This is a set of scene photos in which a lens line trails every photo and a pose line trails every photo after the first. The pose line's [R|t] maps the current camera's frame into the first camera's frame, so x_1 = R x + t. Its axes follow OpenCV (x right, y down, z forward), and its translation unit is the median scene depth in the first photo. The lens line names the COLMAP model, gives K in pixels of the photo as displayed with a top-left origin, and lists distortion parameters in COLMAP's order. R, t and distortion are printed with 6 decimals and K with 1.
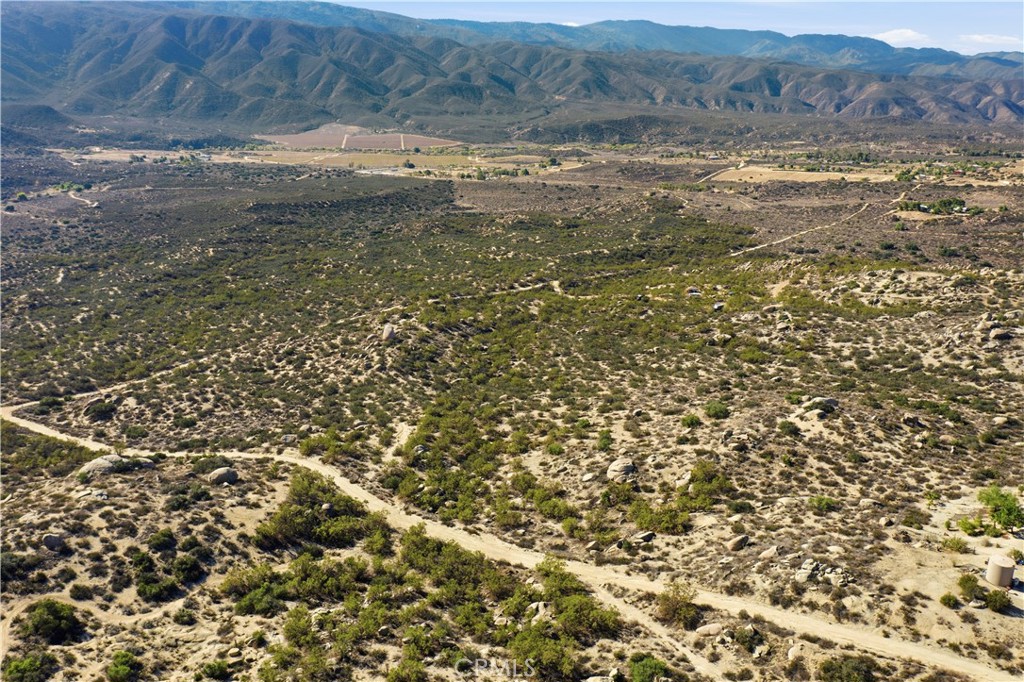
lens RADIAL K [[797.5, 0, 512.0], [0, 797.5, 341.0], [0, 0, 1]] dist [-0.005202, -0.001144]
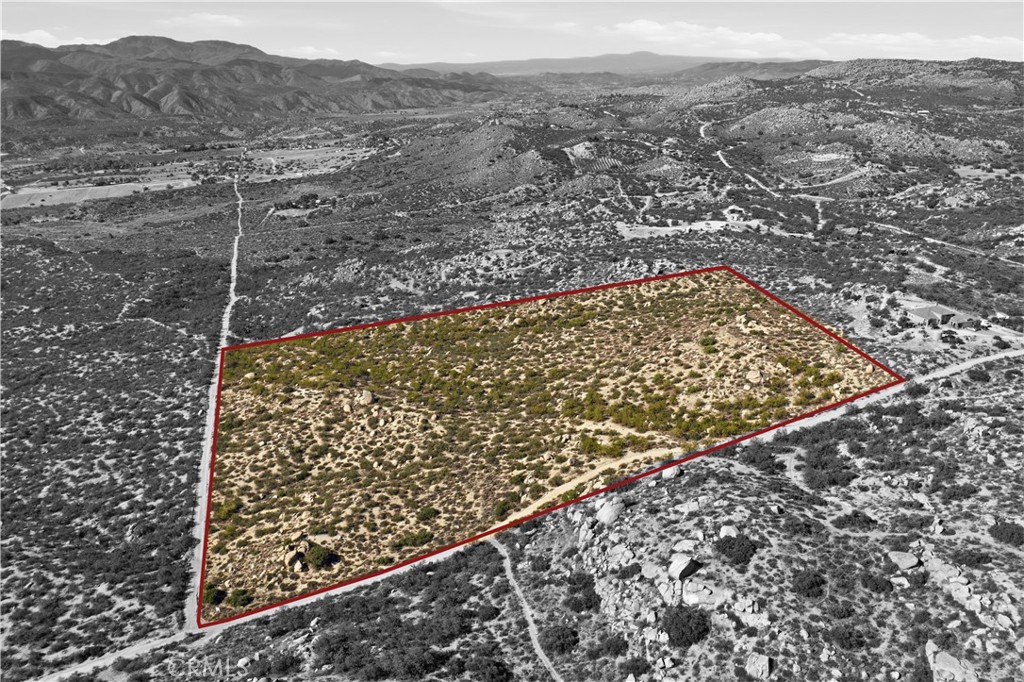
lens RADIAL K [[812.2, 0, 510.6], [0, 812.2, 325.9], [0, 0, 1]] dist [-0.012966, 0.006609]
pose [[0.538175, -0.266460, 0.799604, -0.068333], [0.275520, 0.952207, 0.131874, -0.014605], [-0.796528, 0.149335, 0.585869, 0.015620]]
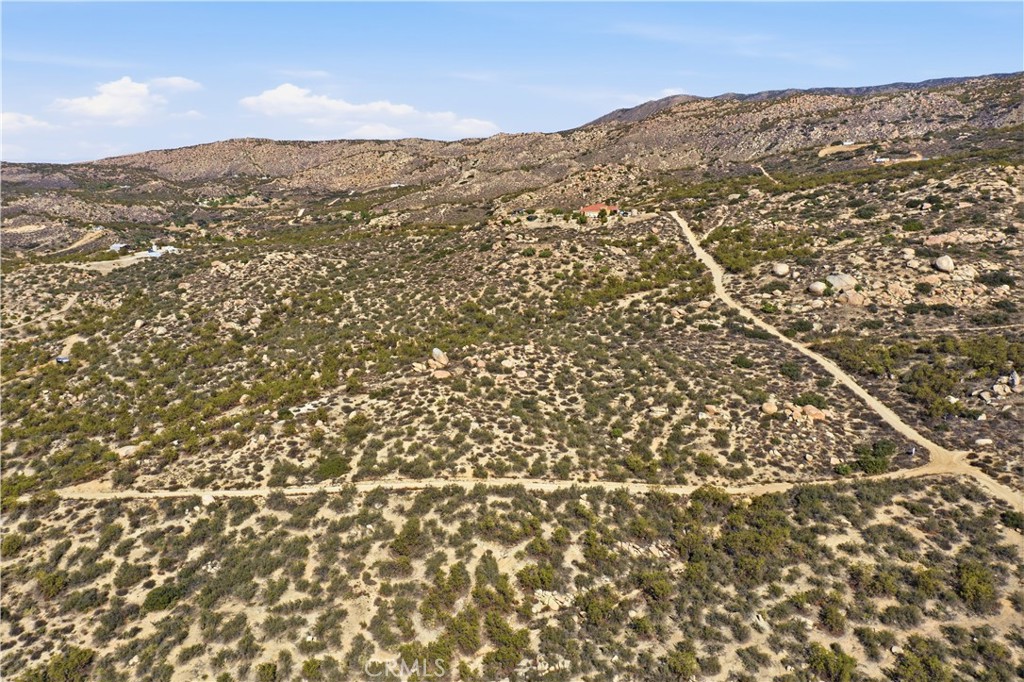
lens RADIAL K [[812.2, 0, 510.6], [0, 812.2, 325.9], [0, 0, 1]] dist [-0.012966, 0.006609]
pose [[-0.590557, -0.128561, 0.796690, -0.061048], [0.294202, 0.884988, 0.360890, -0.022362], [-0.751457, 0.447514, -0.484813, 0.101102]]
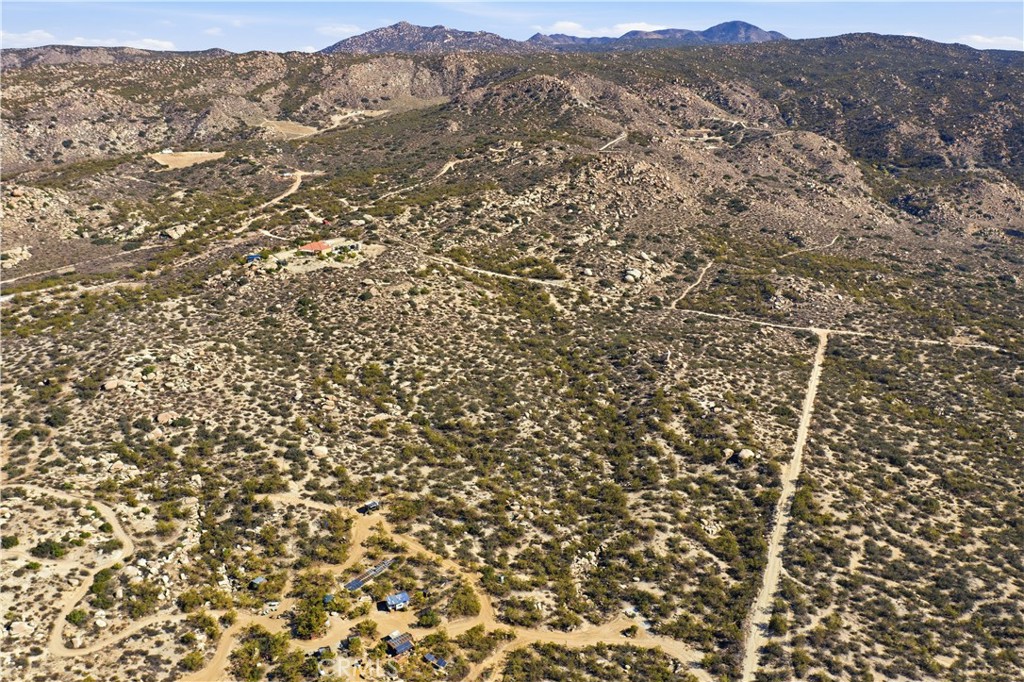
lens RADIAL K [[812.2, 0, 510.6], [0, 812.2, 325.9], [0, 0, 1]] dist [-0.012966, 0.006609]
pose [[-0.956606, 0.084589, -0.278837, 0.032011], [-0.085895, 0.832551, 0.547248, -0.053967], [0.278438, 0.547451, -0.789158, 0.145080]]
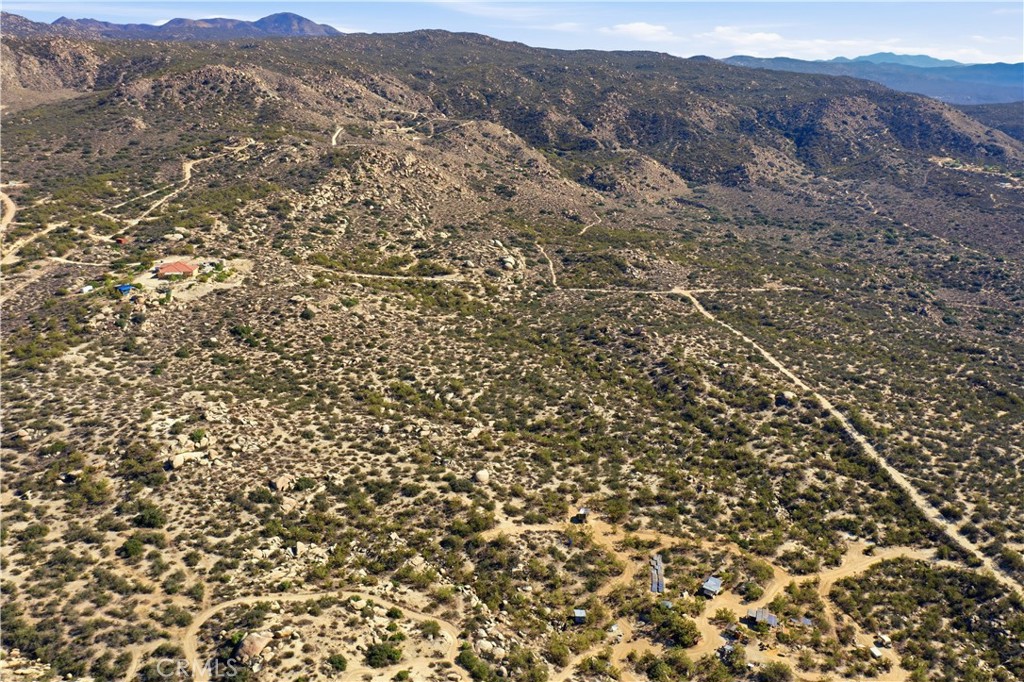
lens RADIAL K [[812.2, 0, 510.6], [0, 812.2, 325.9], [0, 0, 1]] dist [-0.012966, 0.006609]
pose [[-0.675304, 0.211333, -0.706613, 0.071876], [-0.227819, 0.851446, 0.472374, -0.045950], [0.701472, 0.479976, -0.526840, 0.120052]]
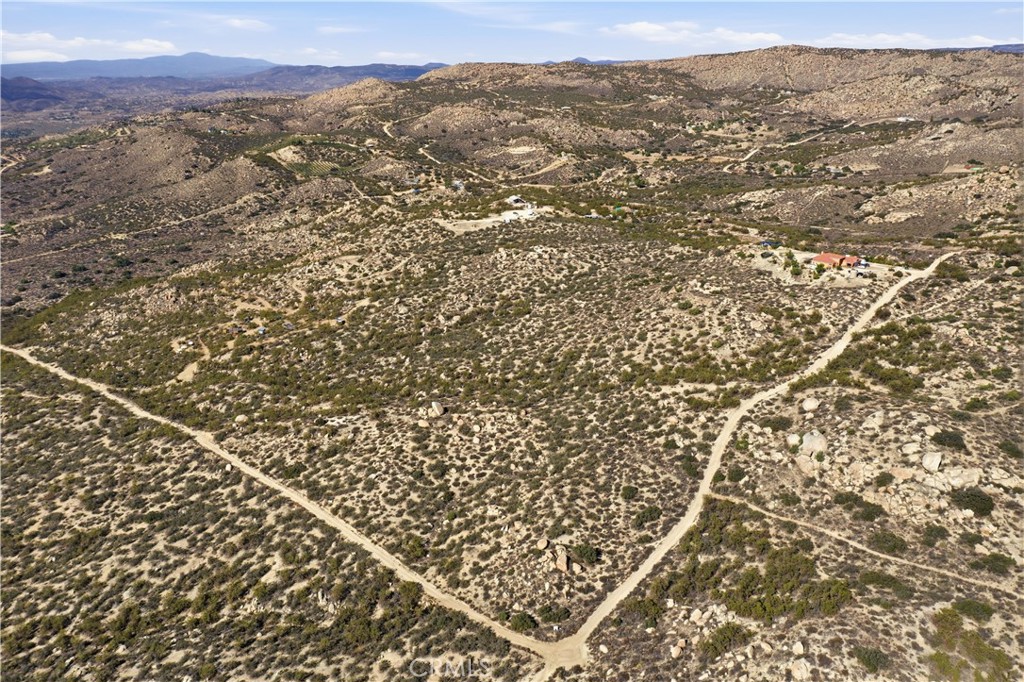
lens RADIAL K [[812.2, 0, 510.6], [0, 812.2, 325.9], [0, 0, 1]] dist [-0.012966, 0.006609]
pose [[0.065195, -0.309401, 0.948694, -0.084117], [0.319723, 0.907072, 0.273856, -0.027538], [-0.945265, 0.285465, 0.158060, 0.055667]]
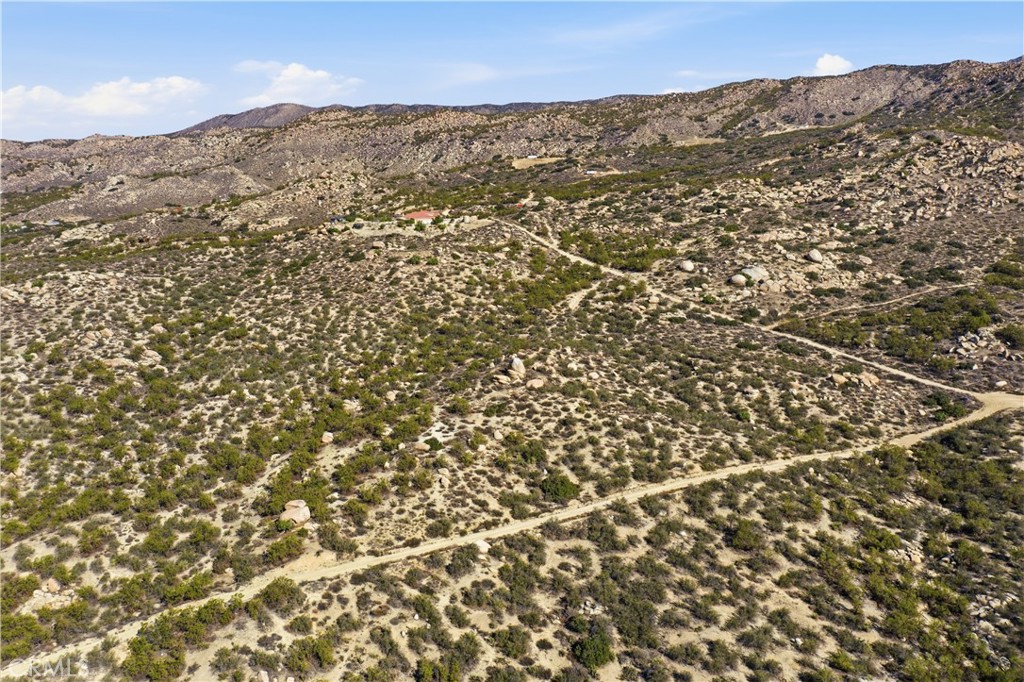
lens RADIAL K [[812.2, 0, 510.6], [0, 812.2, 325.9], [0, 0, 1]] dist [-0.012966, 0.006609]
pose [[-0.909078, -0.061806, 0.412016, -0.034092], [0.151214, 0.872551, 0.464532, -0.029428], [-0.388216, 0.484598, -0.783871, 0.120547]]
